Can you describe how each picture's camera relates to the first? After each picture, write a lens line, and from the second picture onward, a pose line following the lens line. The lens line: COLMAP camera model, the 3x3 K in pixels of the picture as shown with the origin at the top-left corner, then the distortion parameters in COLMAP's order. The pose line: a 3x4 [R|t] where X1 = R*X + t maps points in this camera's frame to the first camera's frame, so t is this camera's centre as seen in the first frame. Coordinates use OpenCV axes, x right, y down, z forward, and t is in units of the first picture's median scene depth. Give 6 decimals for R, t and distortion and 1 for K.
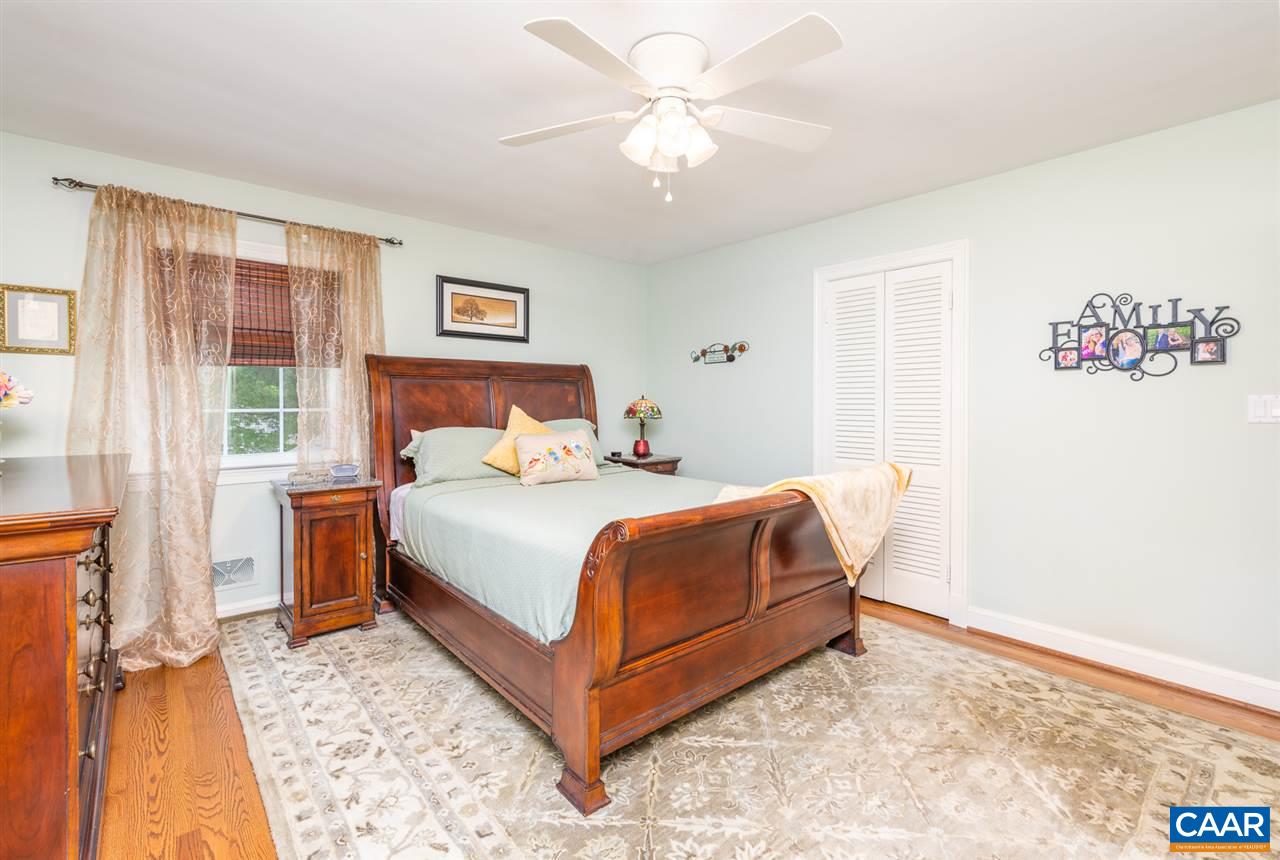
lens RADIAL K [[563.8, 0, 636.0], [0, 563.8, 401.1], [0, 0, 1]] dist [-0.005120, -0.000313]
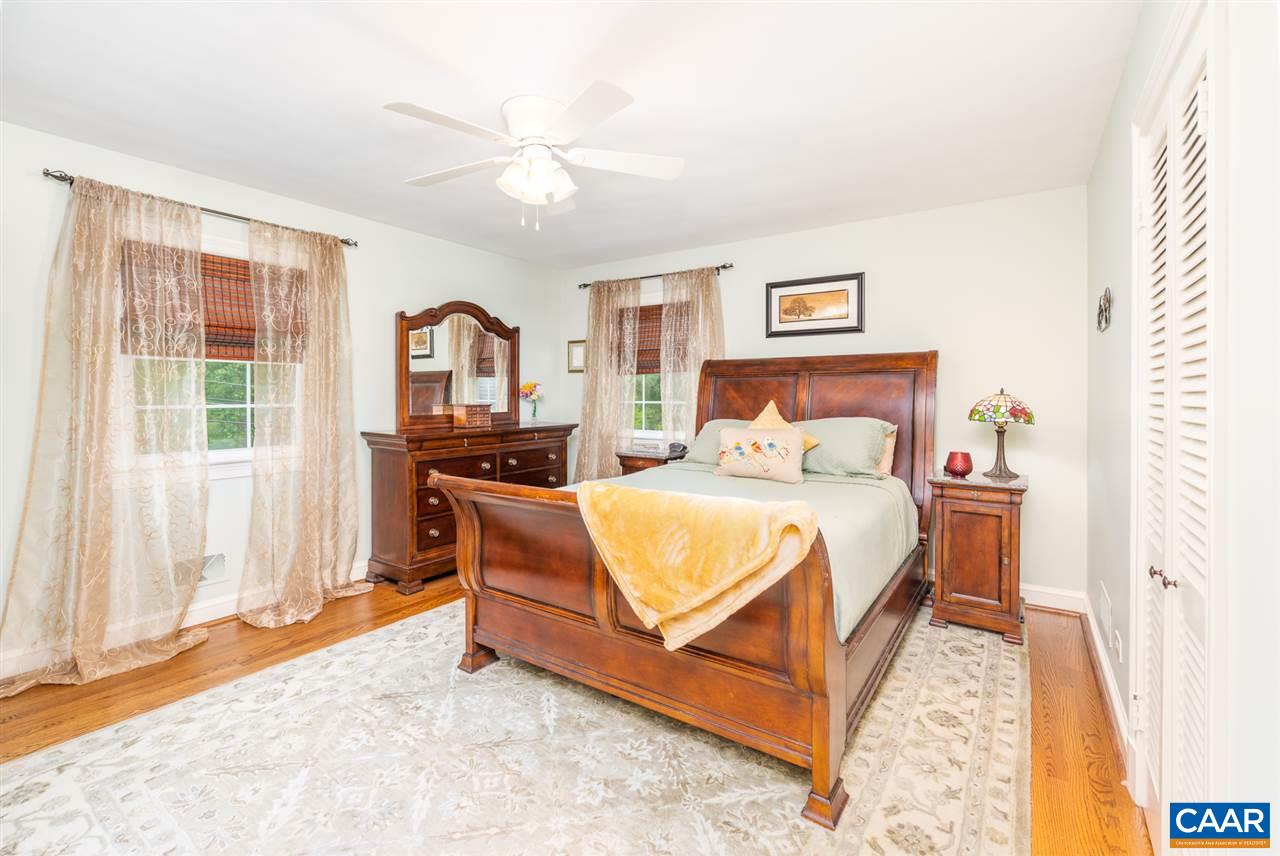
lens RADIAL K [[563.4, 0, 636.5], [0, 563.4, 395.0], [0, 0, 1]] dist [-0.001931, 0.000317]
pose [[0.248039, -0.000557, -0.968750, 0.667960], [-0.002134, 0.999997, -0.001122, -0.001194], [0.968748, 0.002346, 0.248037, 0.479047]]
